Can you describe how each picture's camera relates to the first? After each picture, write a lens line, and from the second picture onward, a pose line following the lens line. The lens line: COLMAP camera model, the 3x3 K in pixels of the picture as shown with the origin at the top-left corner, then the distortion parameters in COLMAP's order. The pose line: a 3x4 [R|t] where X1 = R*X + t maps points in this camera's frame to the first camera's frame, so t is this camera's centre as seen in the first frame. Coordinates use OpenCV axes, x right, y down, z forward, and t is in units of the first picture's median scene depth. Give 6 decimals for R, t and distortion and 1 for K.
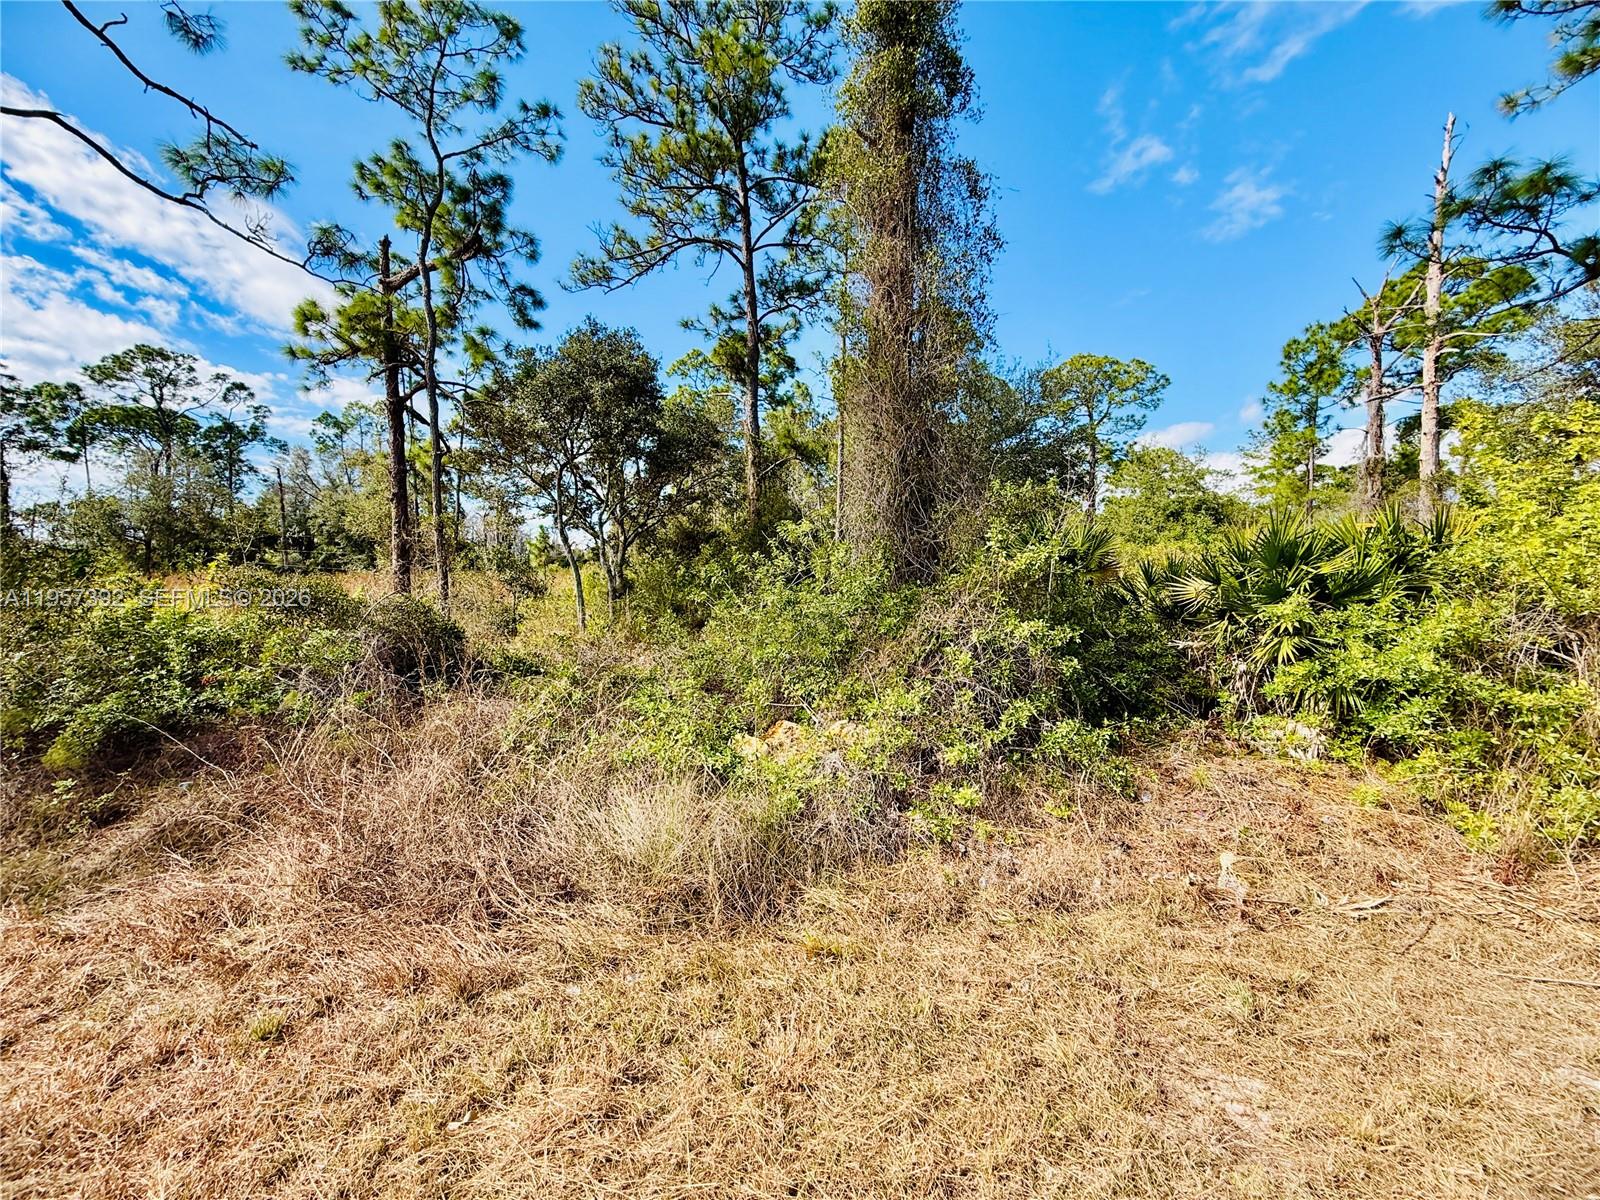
lens RADIAL K [[635.3, 0, 795.5], [0, 635.3, 601.7], [0, 0, 1]] dist [0.000912, -0.000341]
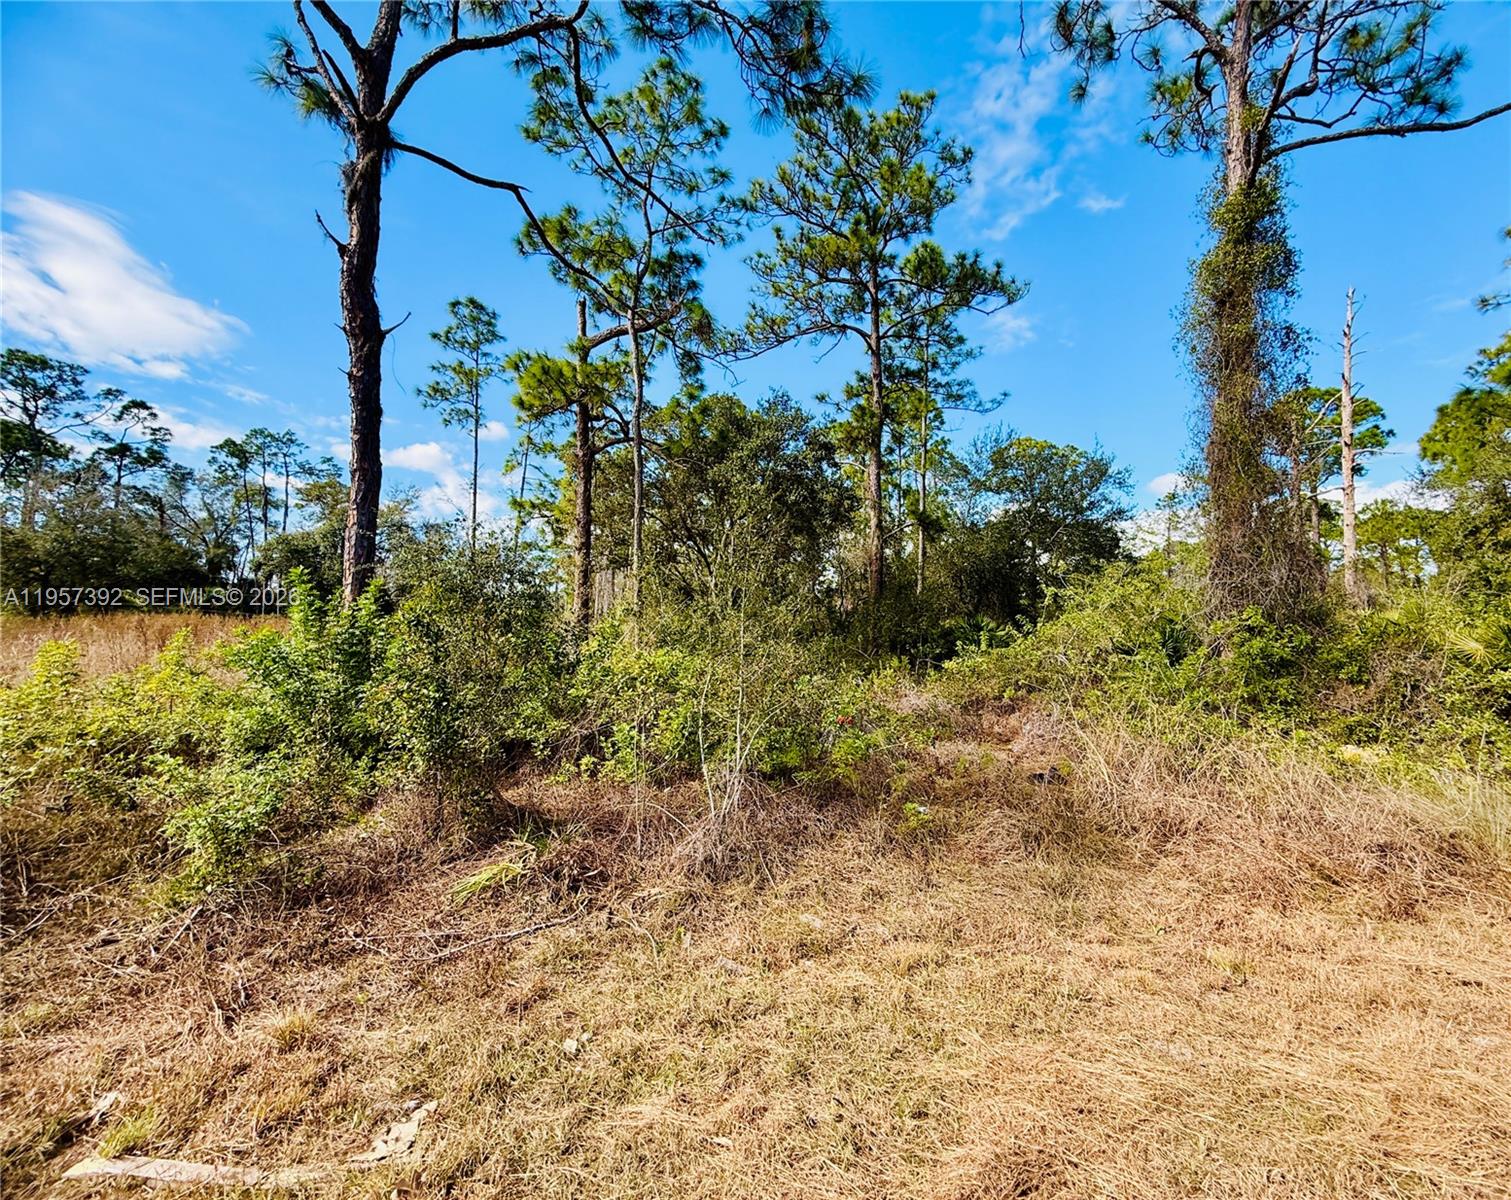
lens RADIAL K [[634.7, 0, 794.4], [0, 634.7, 602.8], [0, 0, 1]] dist [-0.000852, 0.000202]
pose [[0.983754, 0.023835, 0.177932, -0.400310], [-0.009138, 0.996511, -0.082964, 0.004019], [-0.179289, 0.079991, 0.980539, -0.030982]]
